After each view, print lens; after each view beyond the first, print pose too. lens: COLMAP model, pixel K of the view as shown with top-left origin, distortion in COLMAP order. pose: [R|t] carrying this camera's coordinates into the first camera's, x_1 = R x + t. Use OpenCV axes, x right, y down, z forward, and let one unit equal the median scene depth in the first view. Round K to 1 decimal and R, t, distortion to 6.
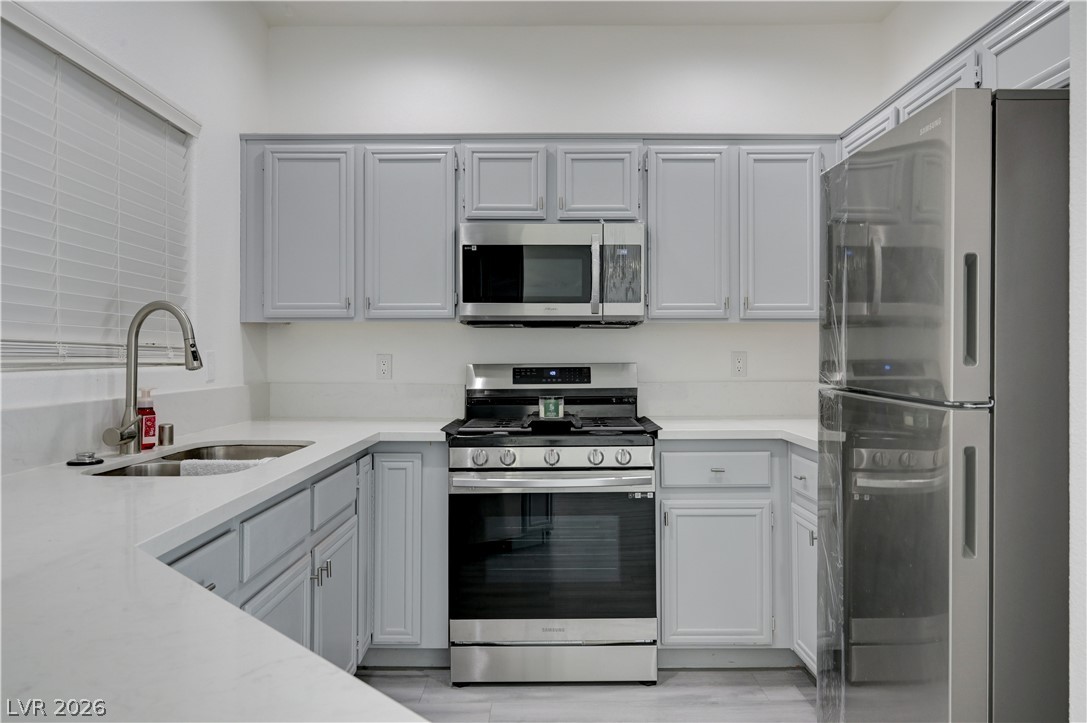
lens RADIAL K [[753.9, 0, 545.9], [0, 753.9, 345.0], [0, 0, 1]] dist [-0.004713, -0.001657]
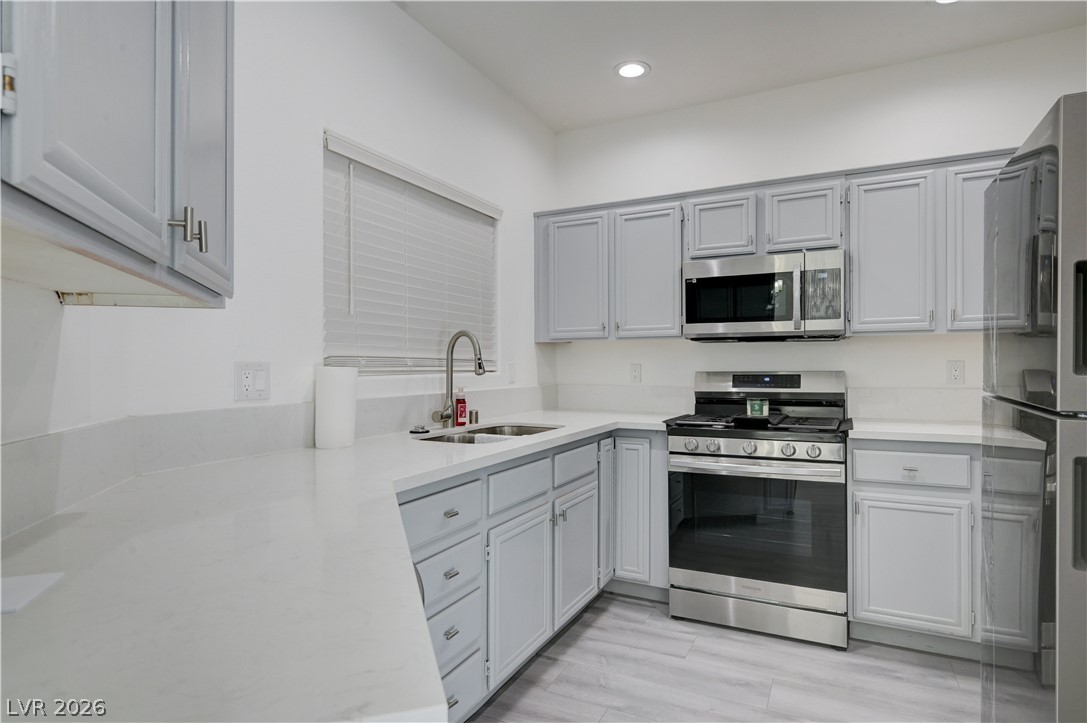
lens RADIAL K [[585.2, 0, 543.5], [0, 585.2, 361.5], [0, 0, 1]] dist [-0.002754, -0.000804]
pose [[0.890382, -0.004814, -0.455188, 0.136959], [0.008816, 0.999939, 0.006669, -0.000724], [0.455128, -0.009951, 0.890370, 0.000487]]
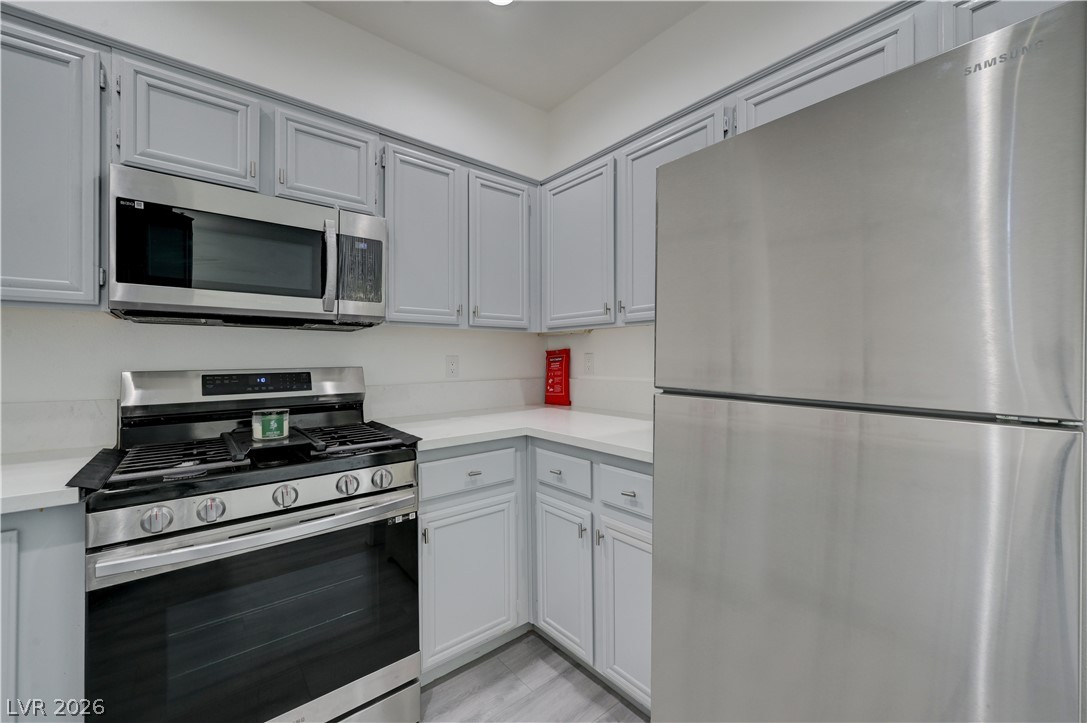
lens RADIAL K [[432.1, 0, 545.4], [0, 432.1, 356.3], [0, 0, 1]] dist [-0.001917, 0.000075]
pose [[0.771437, 0.001914, 0.636303, -0.063235], [-0.006797, 0.999963, 0.005233, 0.006493], [-0.636269, -0.008362, 0.771422, 0.487027]]
